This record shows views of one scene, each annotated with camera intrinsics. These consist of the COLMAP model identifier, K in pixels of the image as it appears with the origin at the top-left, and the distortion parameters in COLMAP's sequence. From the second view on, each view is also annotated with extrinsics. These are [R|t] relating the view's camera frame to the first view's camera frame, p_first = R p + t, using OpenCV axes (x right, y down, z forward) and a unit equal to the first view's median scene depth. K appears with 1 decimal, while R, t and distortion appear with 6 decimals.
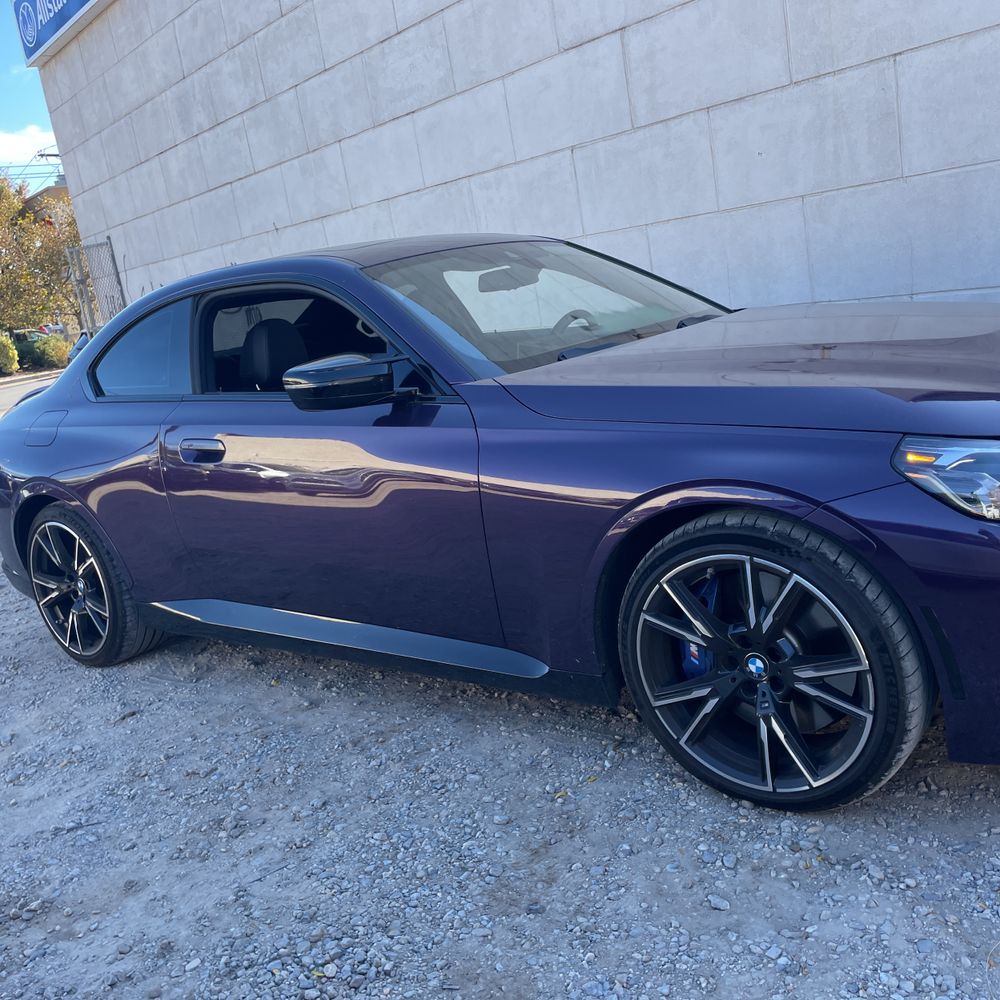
lens RADIAL K [[1036.5, 0, 495.1], [0, 1036.5, 489.5], [0, 0, 1]] dist [0.098057, -0.140259]
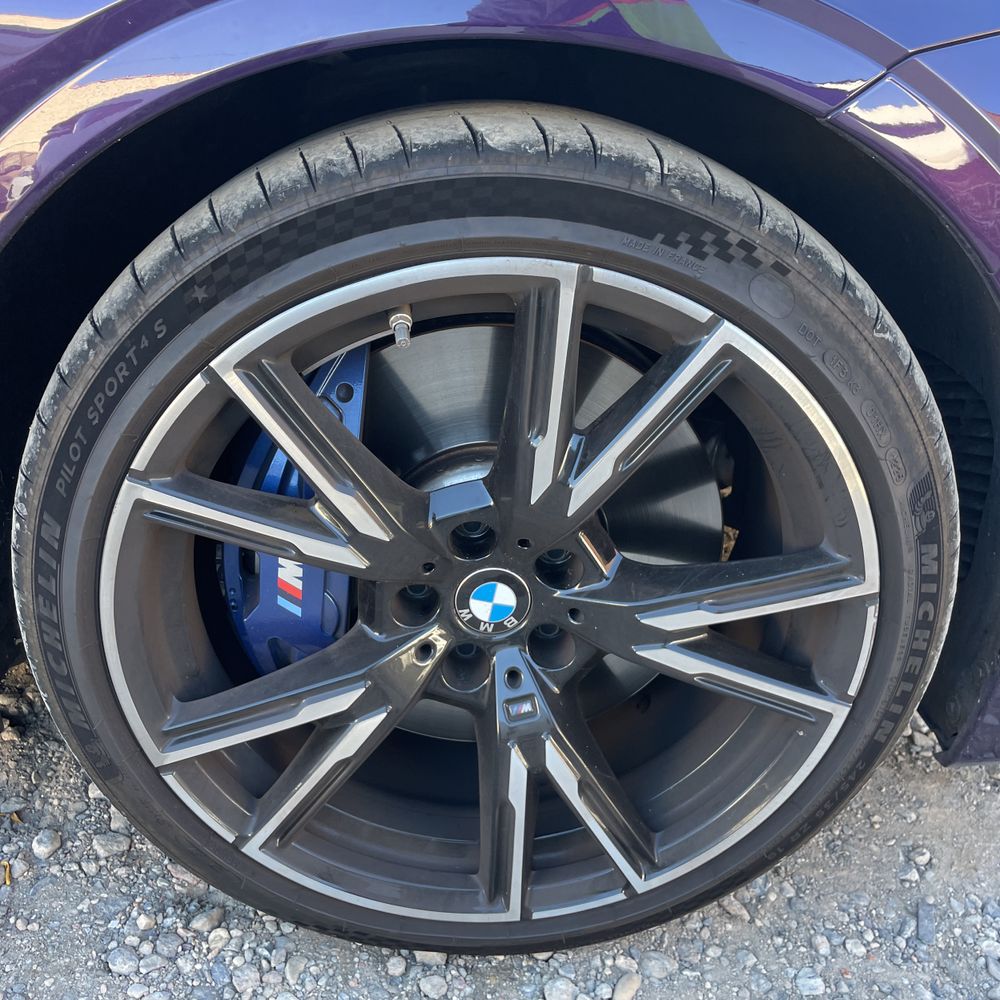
lens RADIAL K [[995.1, 0, 498.8], [0, 995.1, 488.5], [0, 0, 1]] dist [0.107549, -0.136920]
pose [[0.744340, -0.106332, 0.659281, 0.025078], [-0.025254, 0.982054, 0.186902, 0.045626], [-0.667323, -0.155768, 0.728297, 0.496589]]
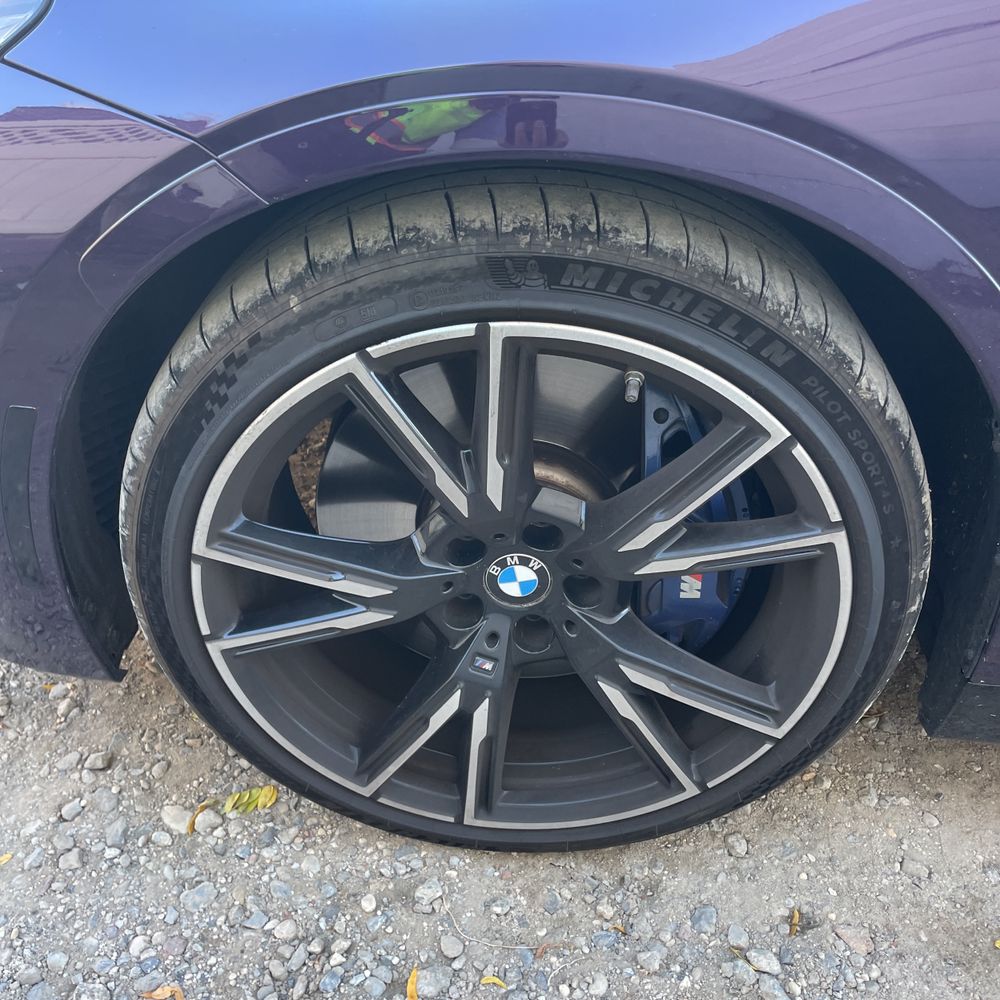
lens RADIAL K [[995.1, 0, 498.8], [0, 995.1, 488.5], [0, 0, 1]] dist [0.107549, -0.136920]
pose [[0.754519, -0.579618, 0.307805, 0.095465], [0.533320, 0.814857, 0.227109, 0.031587], [-0.382453, -0.007199, 0.923947, 0.421745]]
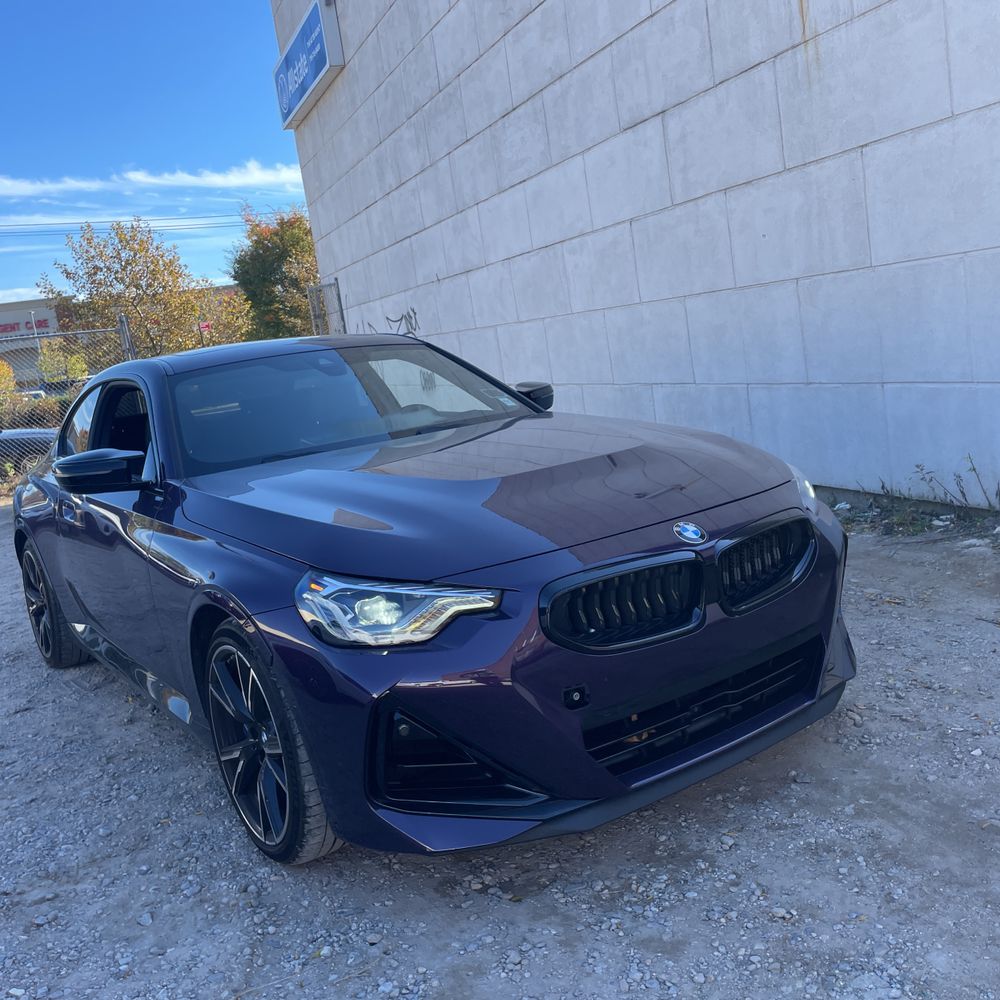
lens RADIAL K [[1036.5, 0, 495.1], [0, 1036.5, 489.5], [0, 0, 1]] dist [0.098057, -0.140259]
pose [[0.955728, 0.075121, -0.284501, 0.562139], [-0.080977, 0.996677, -0.008857, -0.080299], [0.282890, 0.031502, 0.958635, -0.071900]]
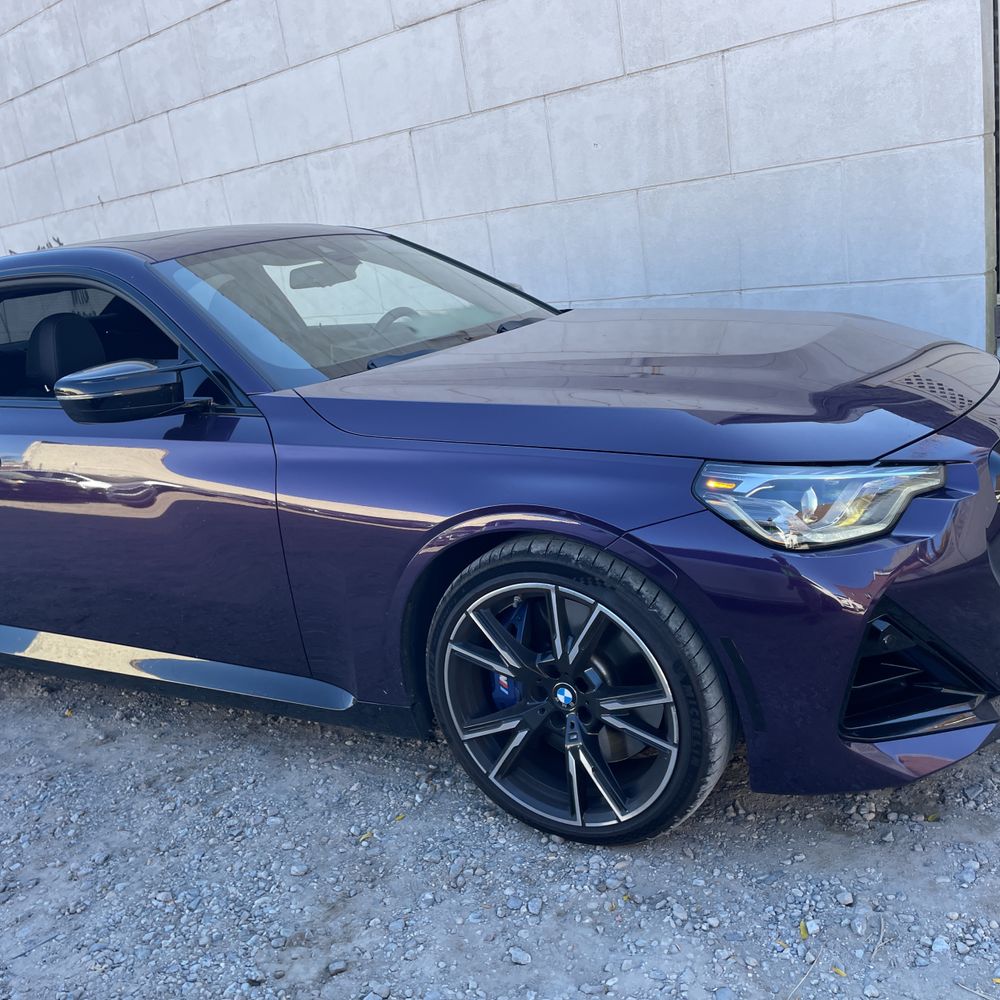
lens RADIAL K [[1036.5, 0, 495.1], [0, 1036.5, 489.5], [0, 0, 1]] dist [0.098057, -0.140259]
pose [[0.991053, -0.012057, 0.132921, 0.039899], [0.009323, 0.999732, 0.021172, -0.027261], [-0.133140, -0.019743, 0.990901, 0.041517]]
